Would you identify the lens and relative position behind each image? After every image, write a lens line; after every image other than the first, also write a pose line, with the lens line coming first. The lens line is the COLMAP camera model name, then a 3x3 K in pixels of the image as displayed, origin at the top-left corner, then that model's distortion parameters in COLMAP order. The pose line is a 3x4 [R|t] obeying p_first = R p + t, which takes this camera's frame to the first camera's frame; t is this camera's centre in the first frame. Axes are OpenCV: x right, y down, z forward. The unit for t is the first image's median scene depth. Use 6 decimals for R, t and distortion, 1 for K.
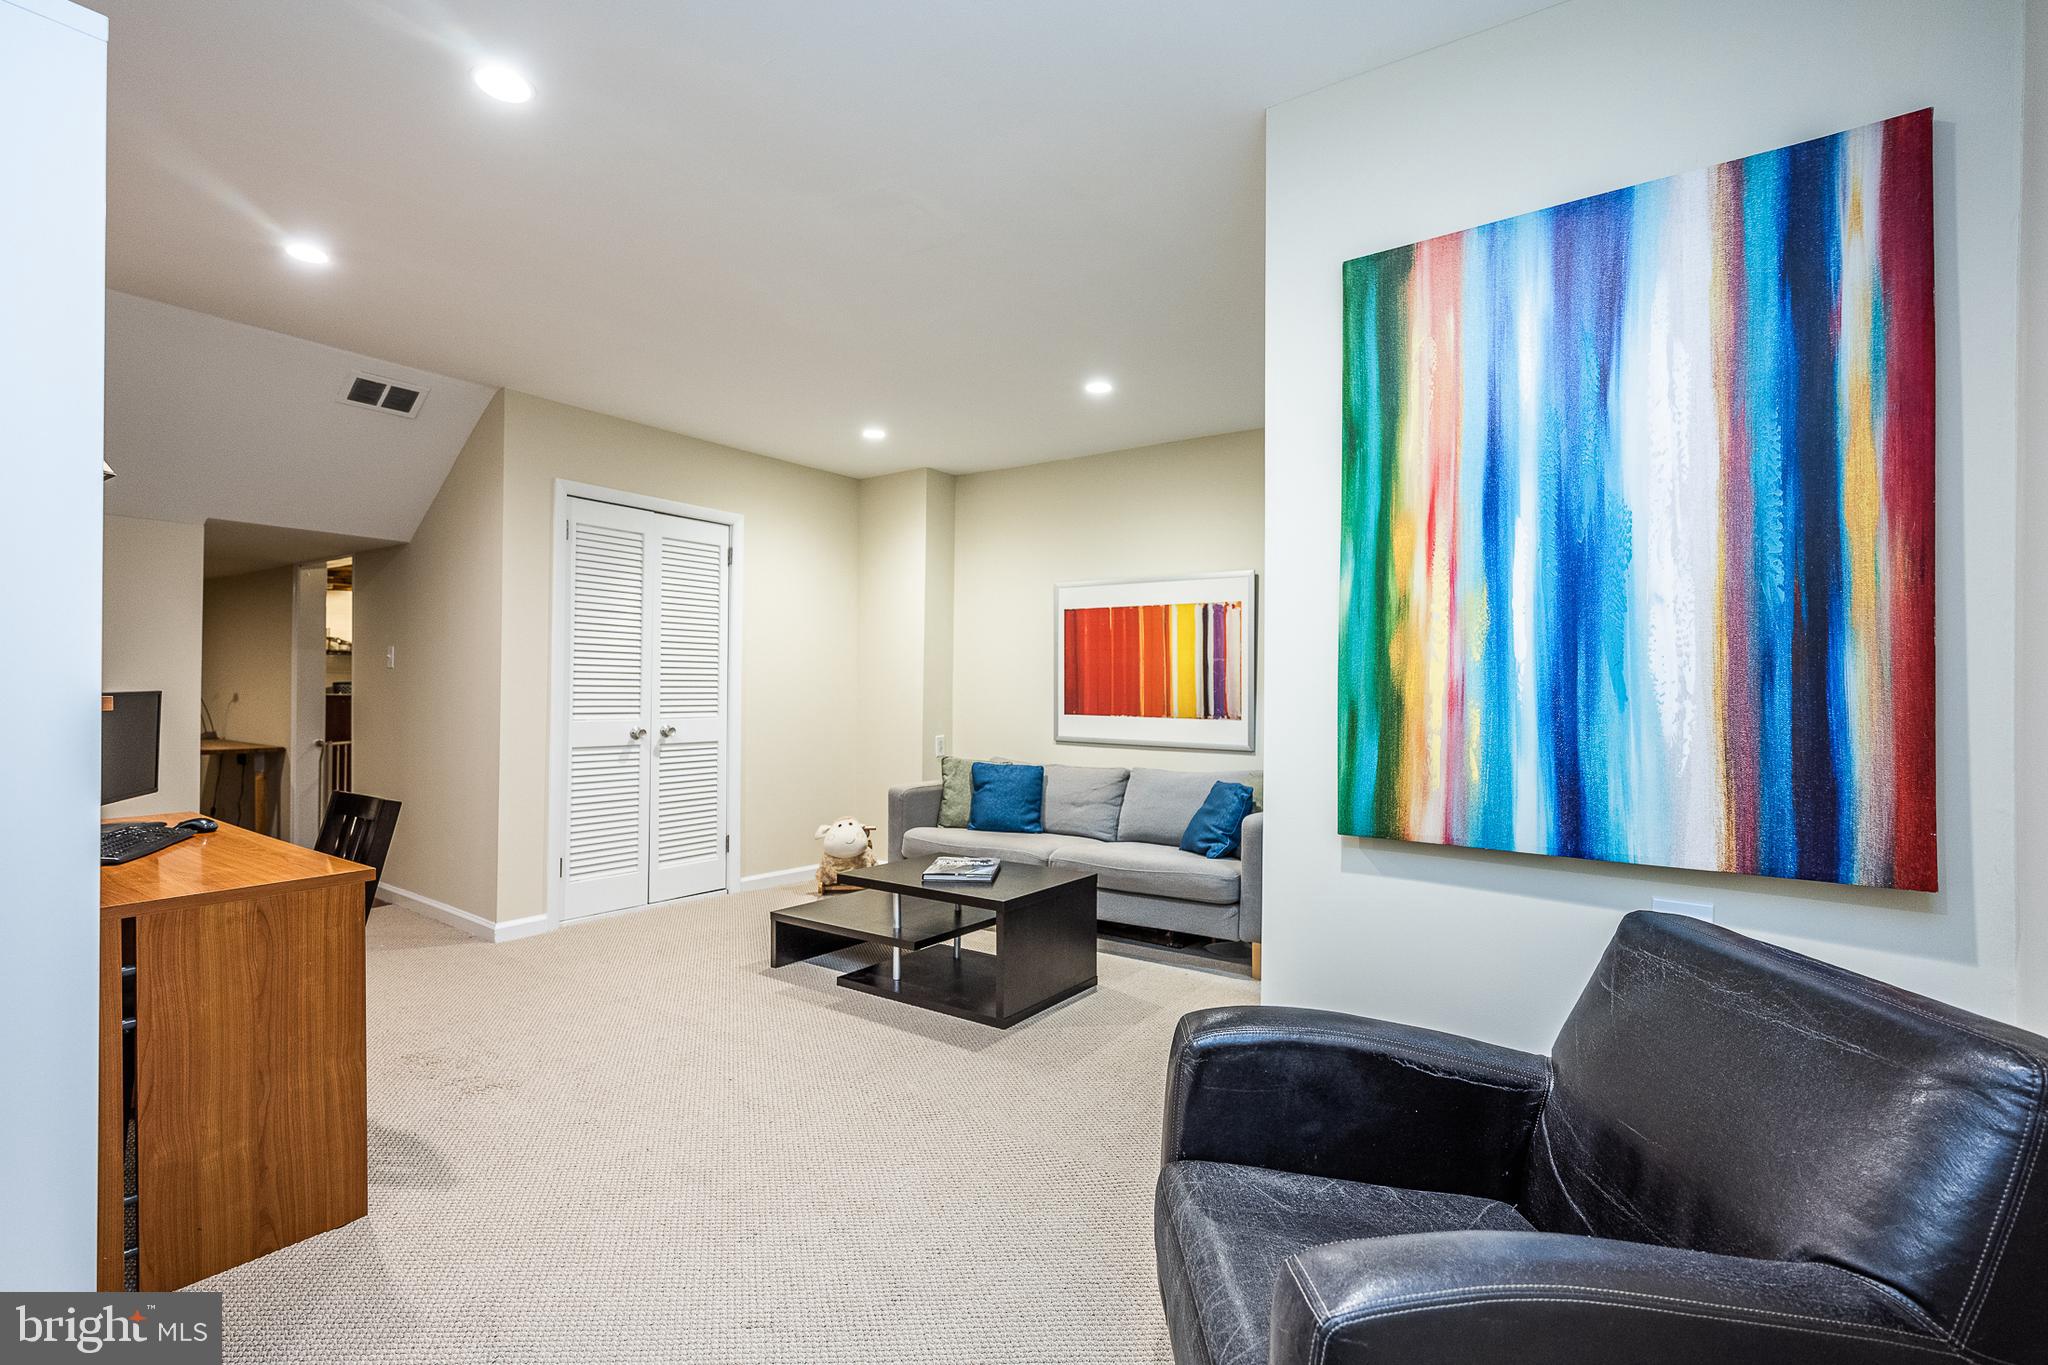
lens RADIAL K [[960.0, 0, 1024.0], [0, 960.0, 682.5], [0, 0, 1]] dist [-0.000099, -0.000484]
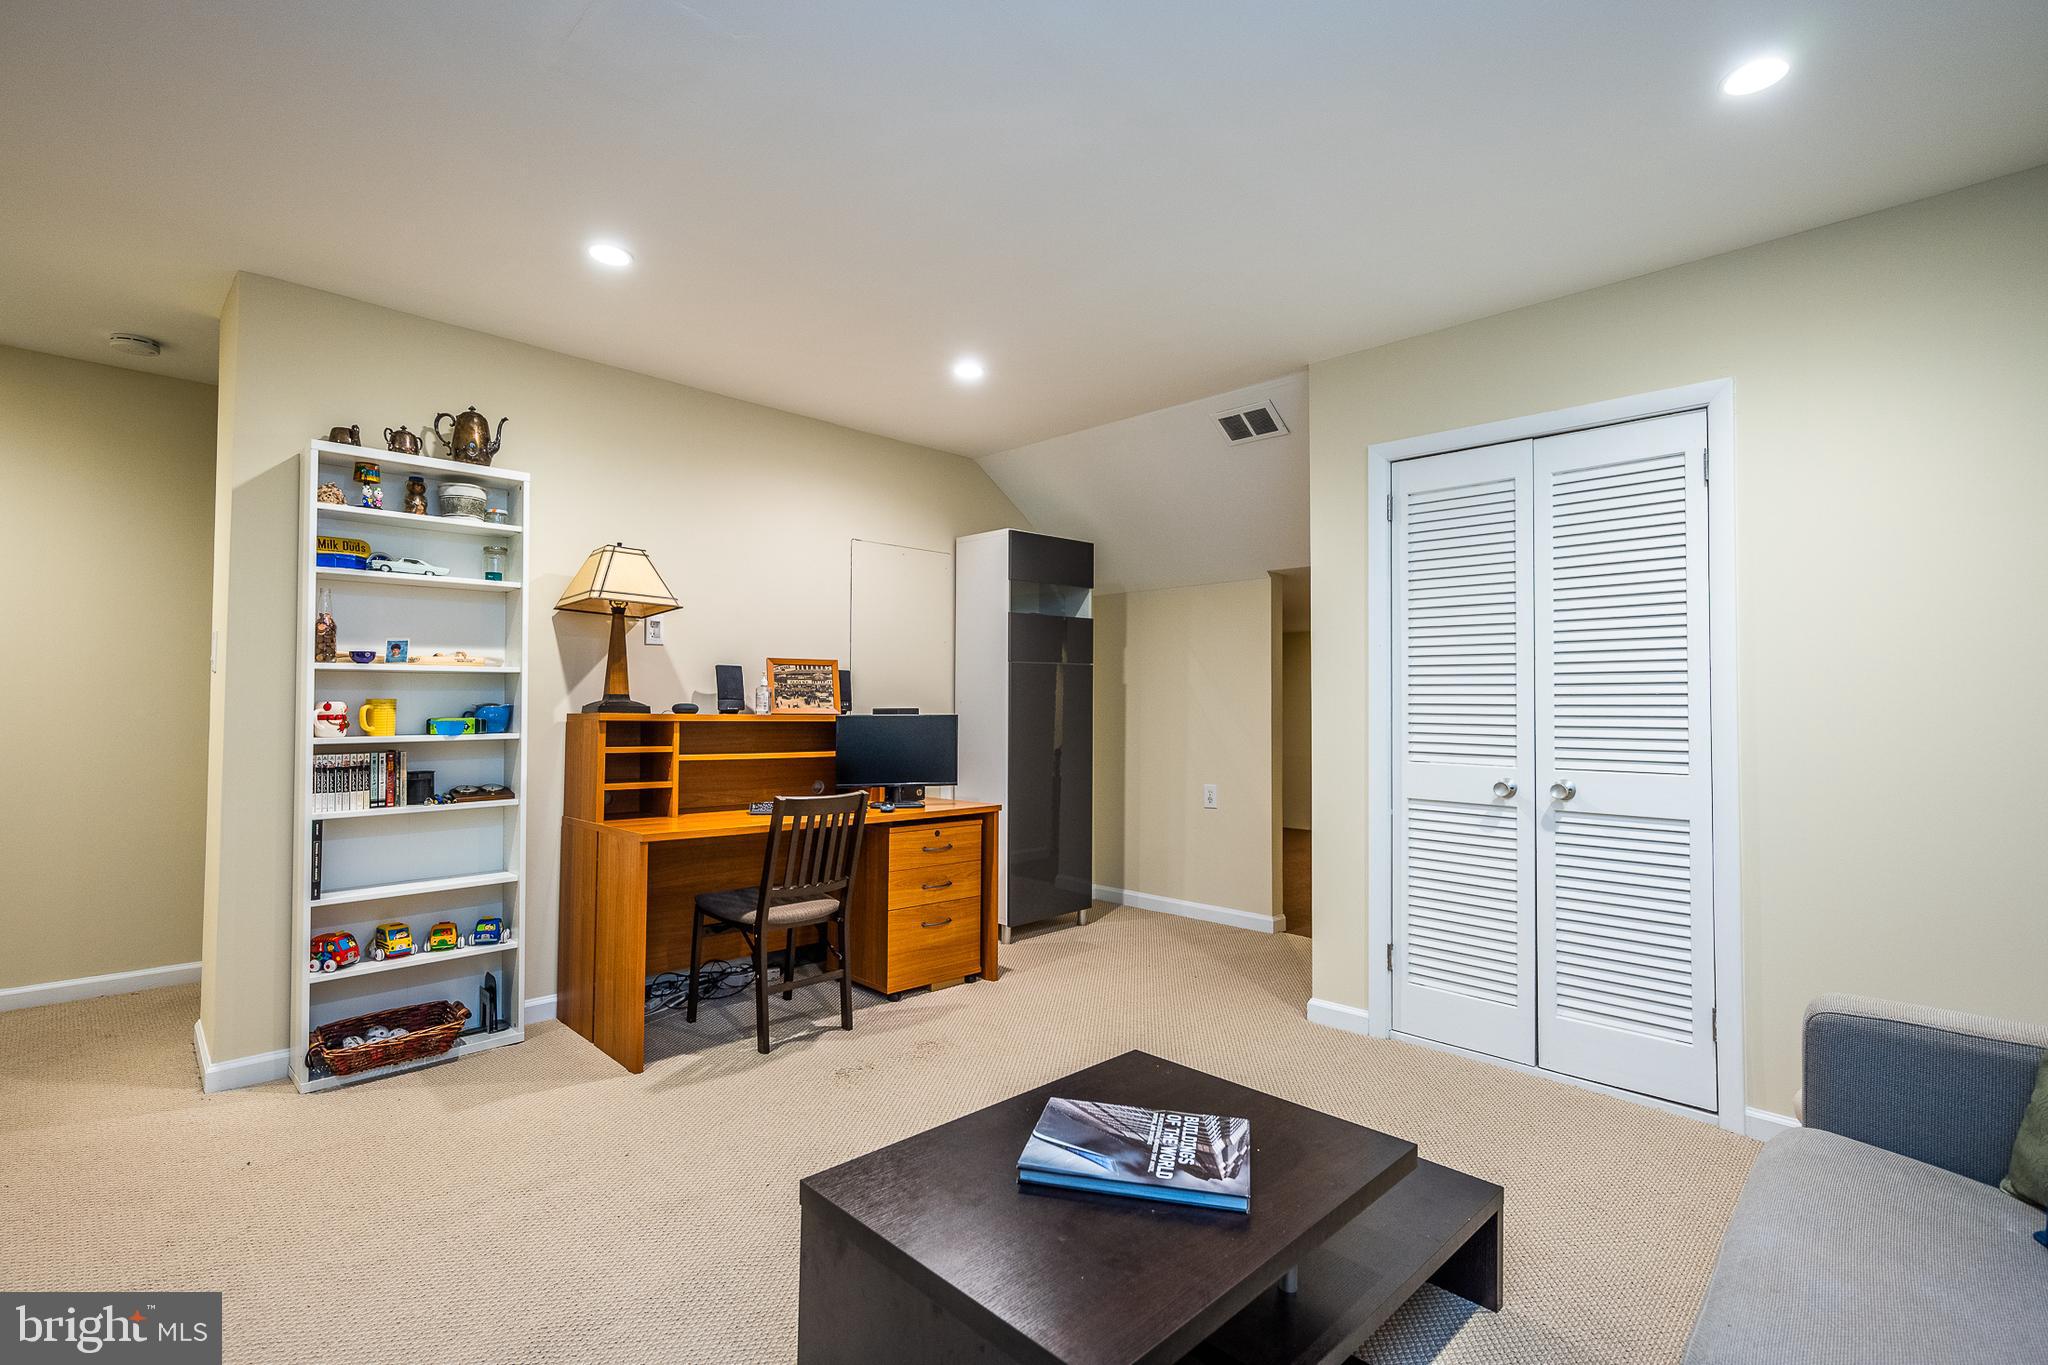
lens RADIAL K [[960.0, 0, 1024.0], [0, 960.0, 682.5], [0, 0, 1]] dist [-0.000099, -0.000484]
pose [[-0.169373, -0.038424, -0.984803, 0.290555], [-0.003105, 0.999256, -0.038454, 0.007493], [0.985547, -0.003455, -0.169366, 0.783359]]
